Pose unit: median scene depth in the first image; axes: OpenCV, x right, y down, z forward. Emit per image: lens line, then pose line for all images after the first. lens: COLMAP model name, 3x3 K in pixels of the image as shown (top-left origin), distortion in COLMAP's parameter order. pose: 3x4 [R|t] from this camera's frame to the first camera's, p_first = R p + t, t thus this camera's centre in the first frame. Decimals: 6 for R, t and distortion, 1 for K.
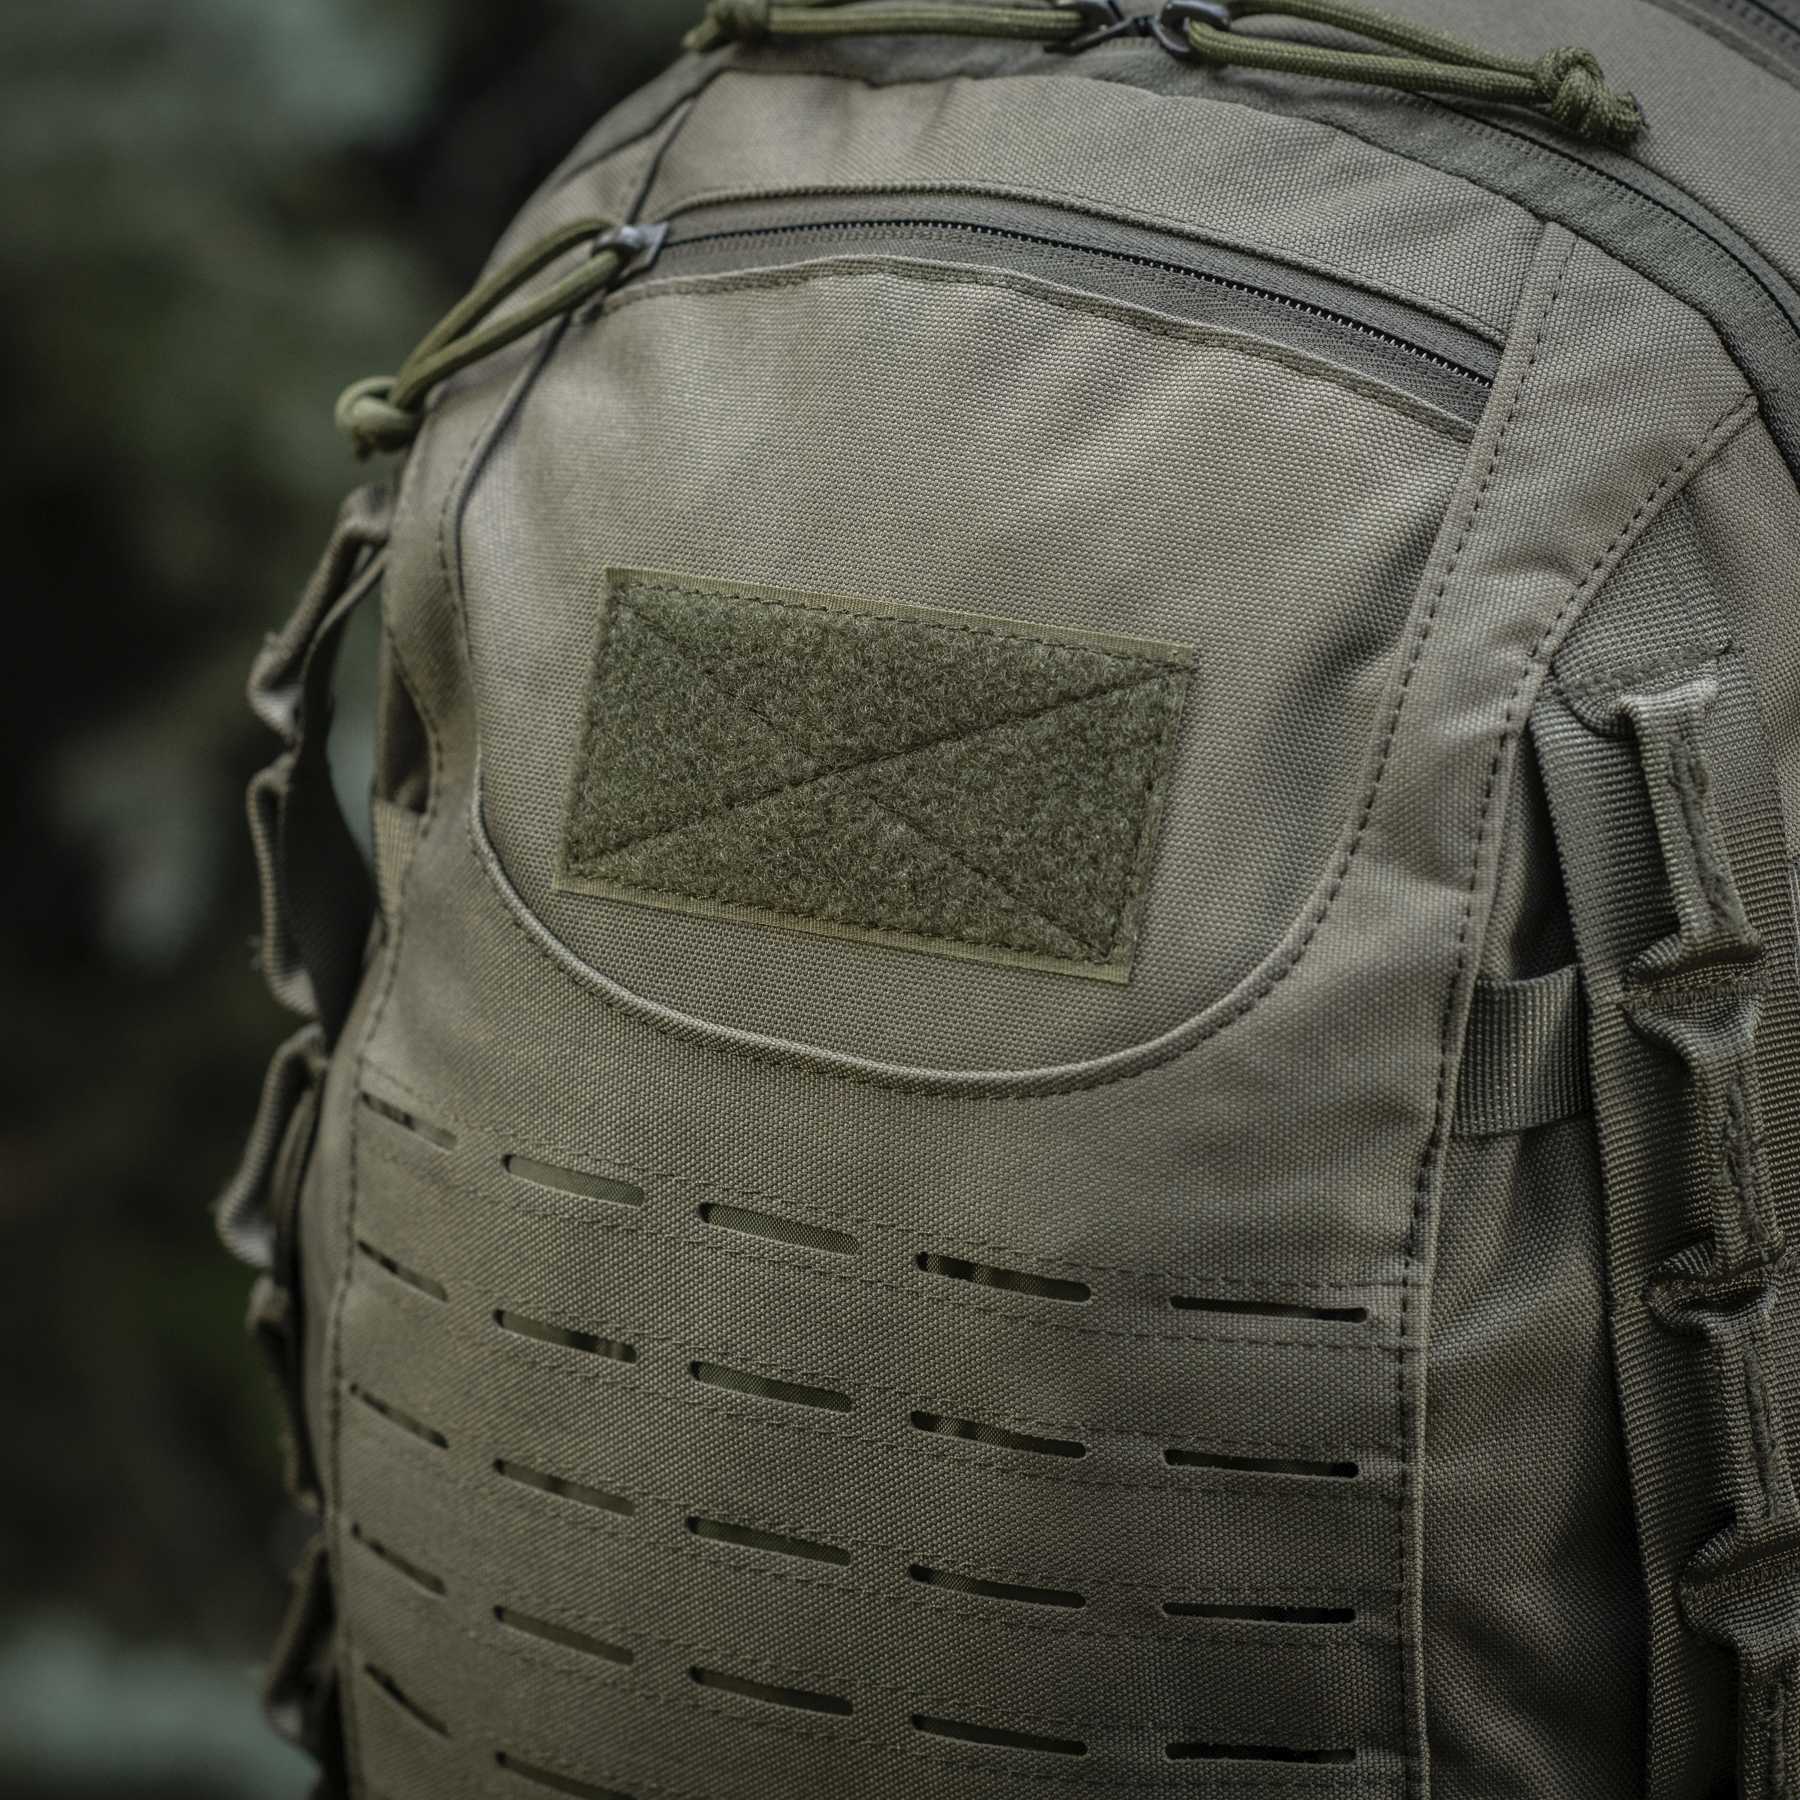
lens RADIAL K [[7232.7, 0, 880.9], [0, 7232.7, 893.0], [0, 0, 1]] dist [-0.117356, 0.000000]
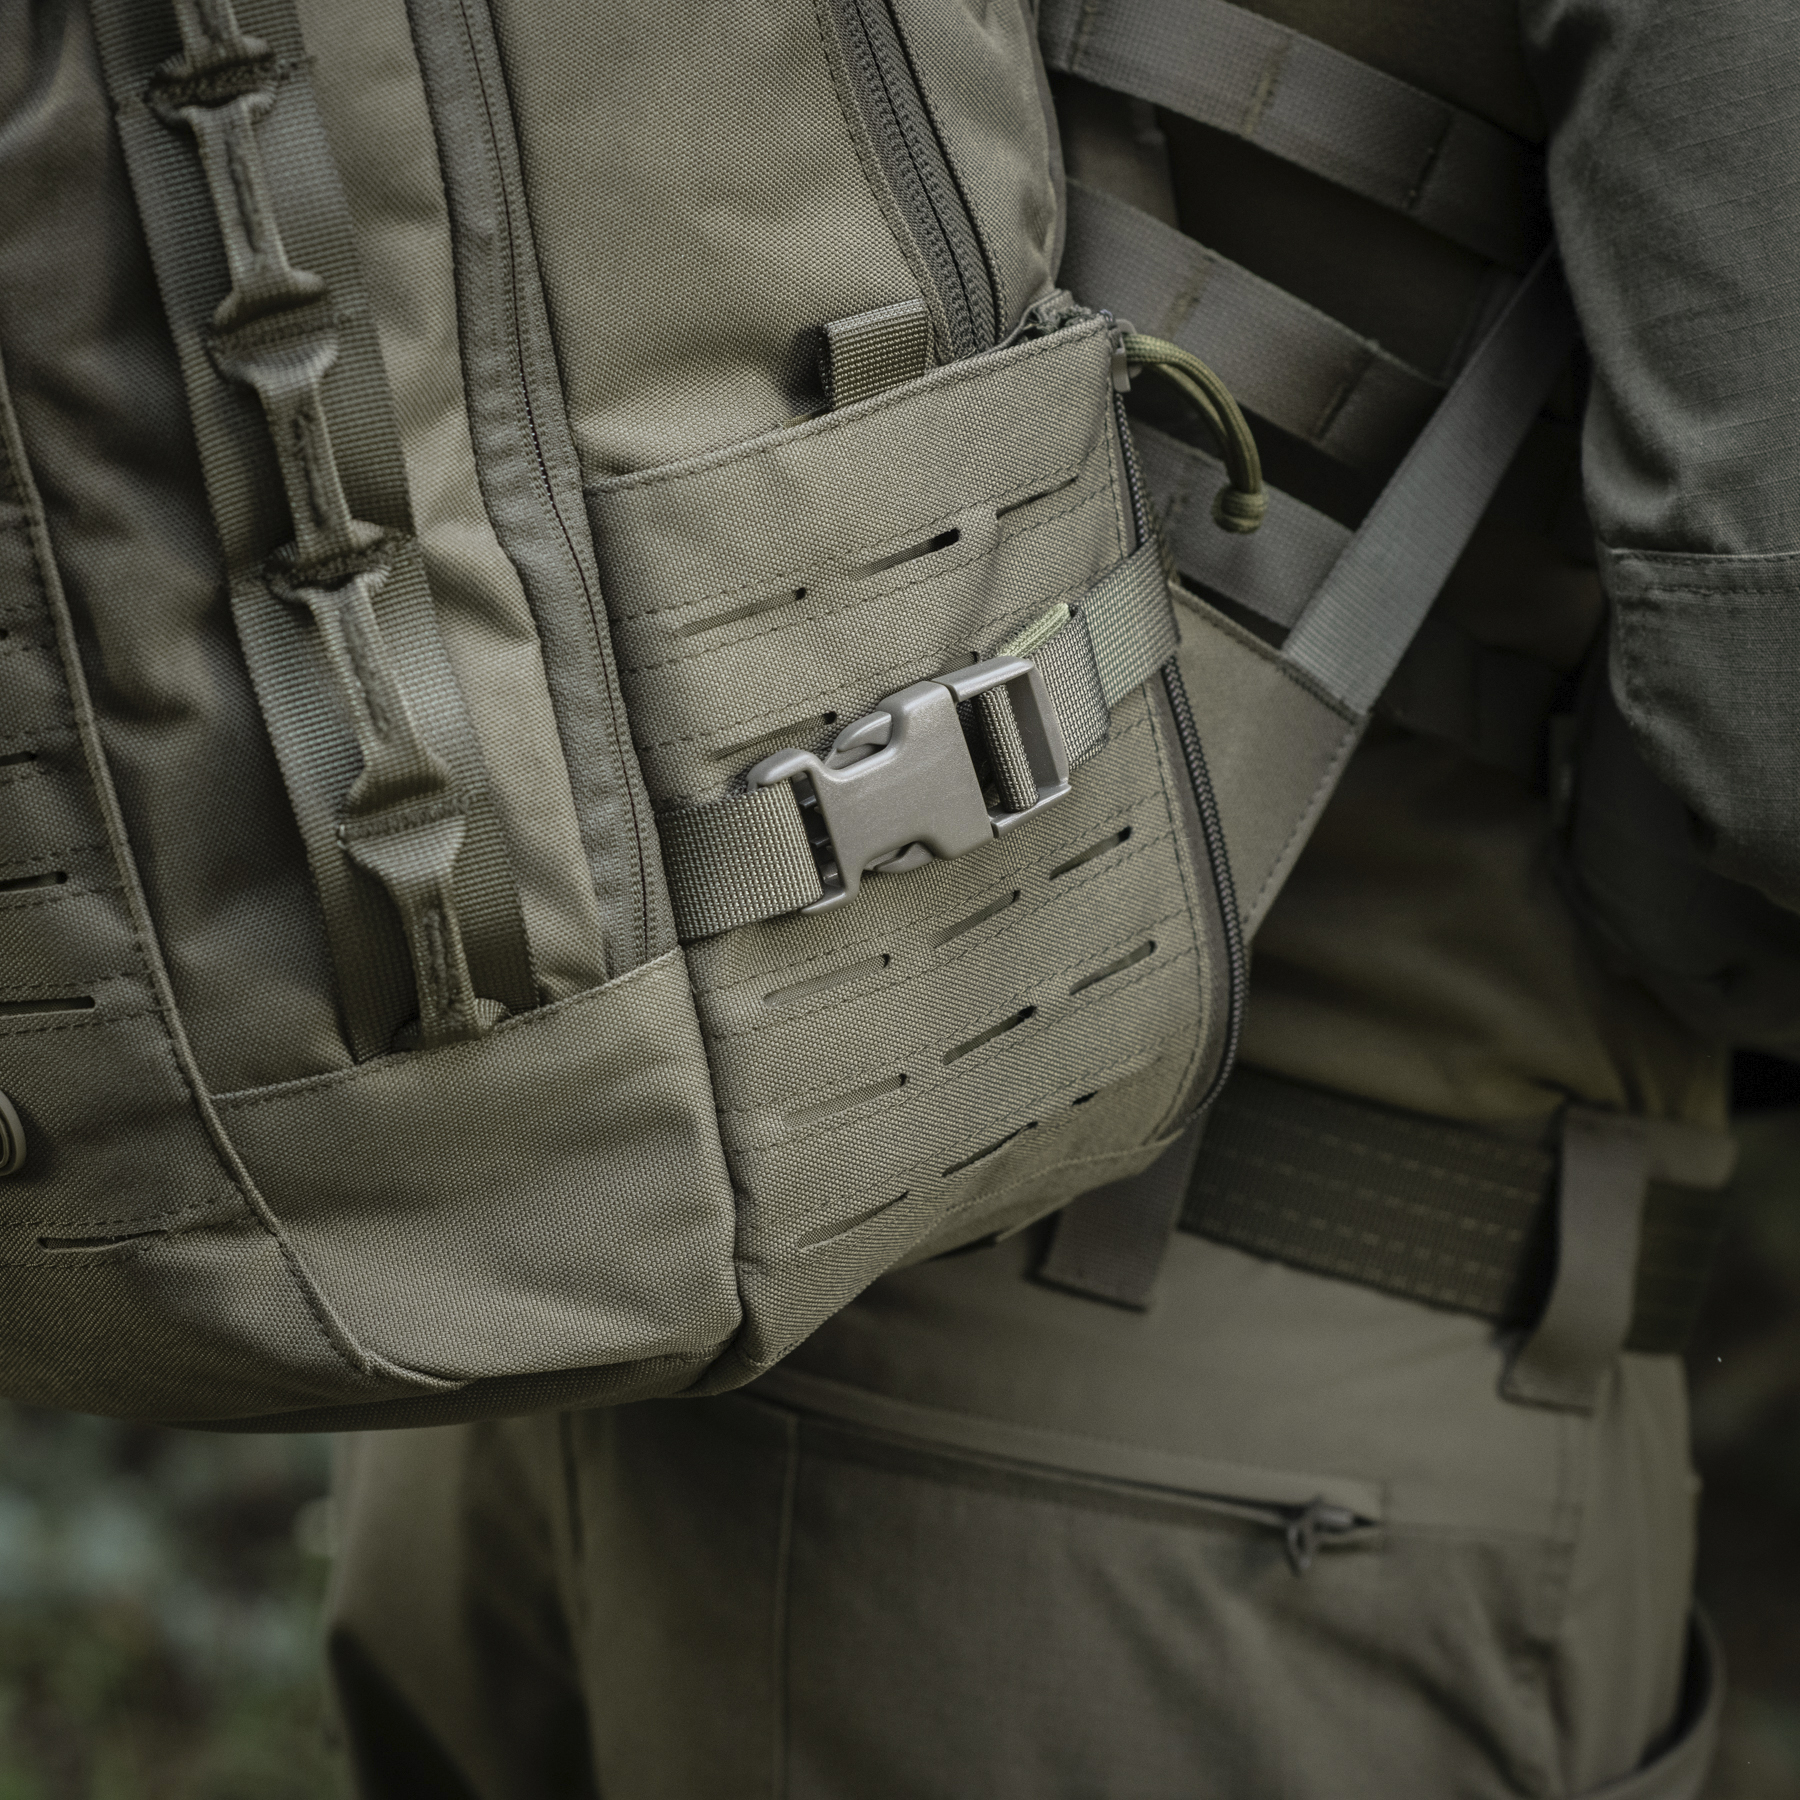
lens RADIAL K [[7232.7, 0, 904.4], [0, 7232.7, 882.5], [0, 0, 1]] dist [-0.117356, 0.000000]
pose [[0.976888, -0.066110, -0.203273, 0.471013], [0.059414, 0.997476, -0.038875, 0.243395], [0.205330, 0.025899, 0.978350, -0.175200]]
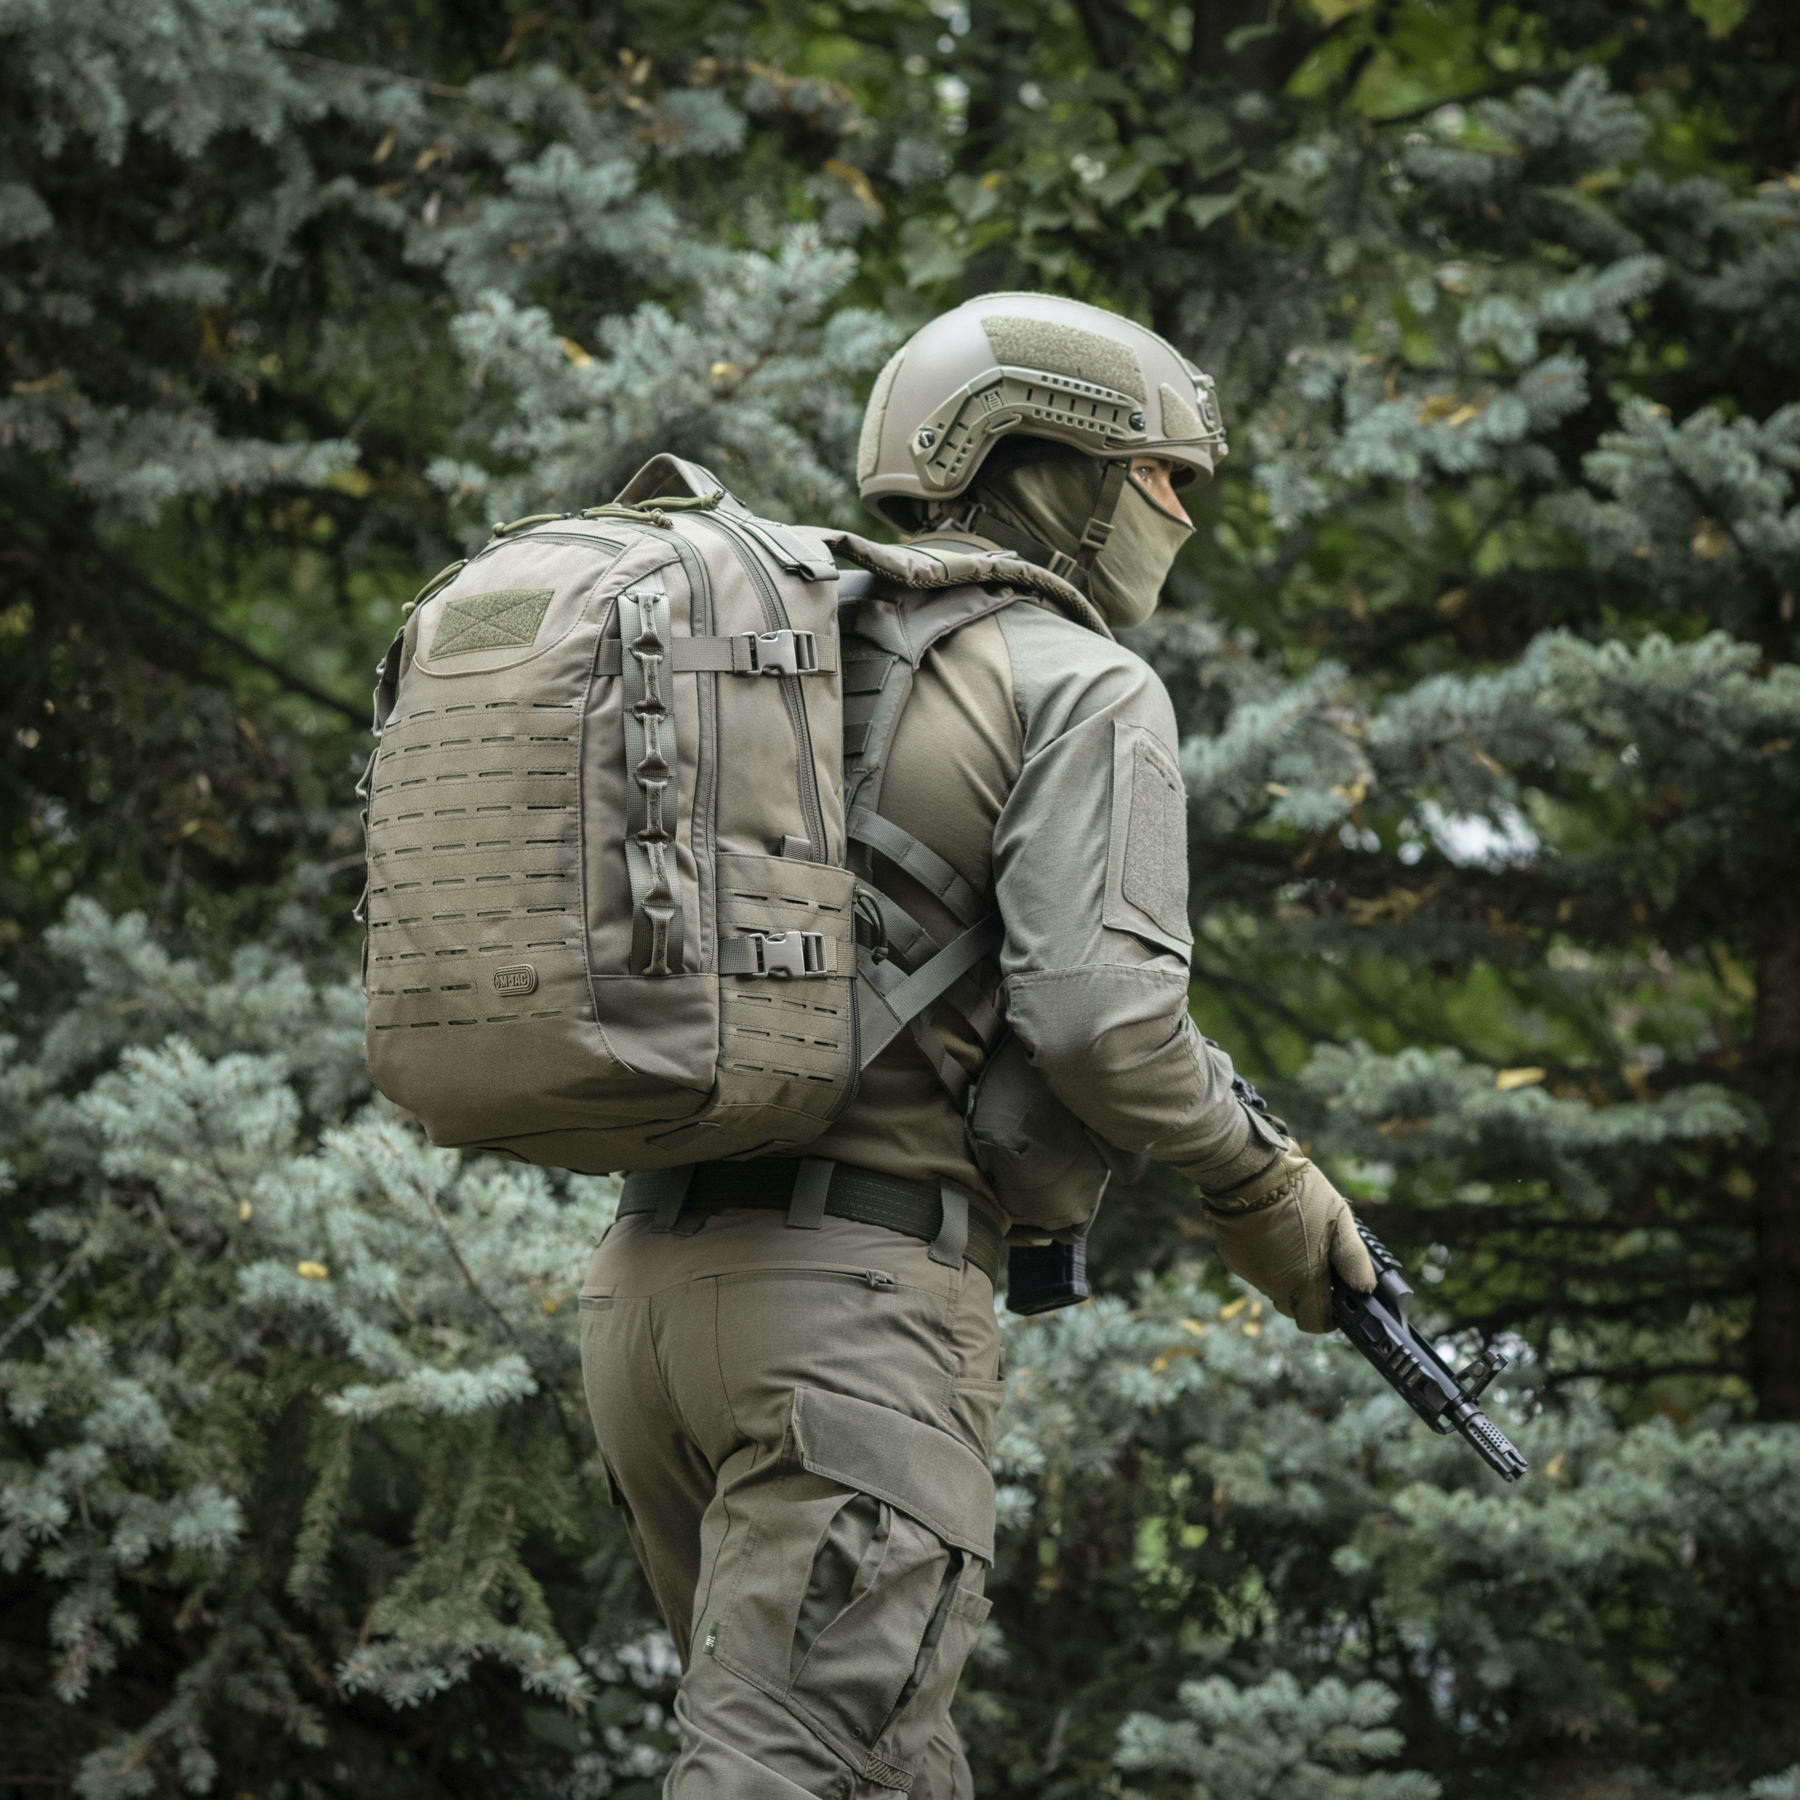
lens RADIAL K [[7232.7, 0, 898.6], [0, 7232.7, 902.5], [0, 0, 1]] dist [-0.117356, 0.000000]
pose [[0.990574, 0.038258, -0.131531, 0.911114], [-0.096131, 0.878199, -0.468536, 2.383484], [0.097585, 0.476763, 0.873598, -3.094453]]
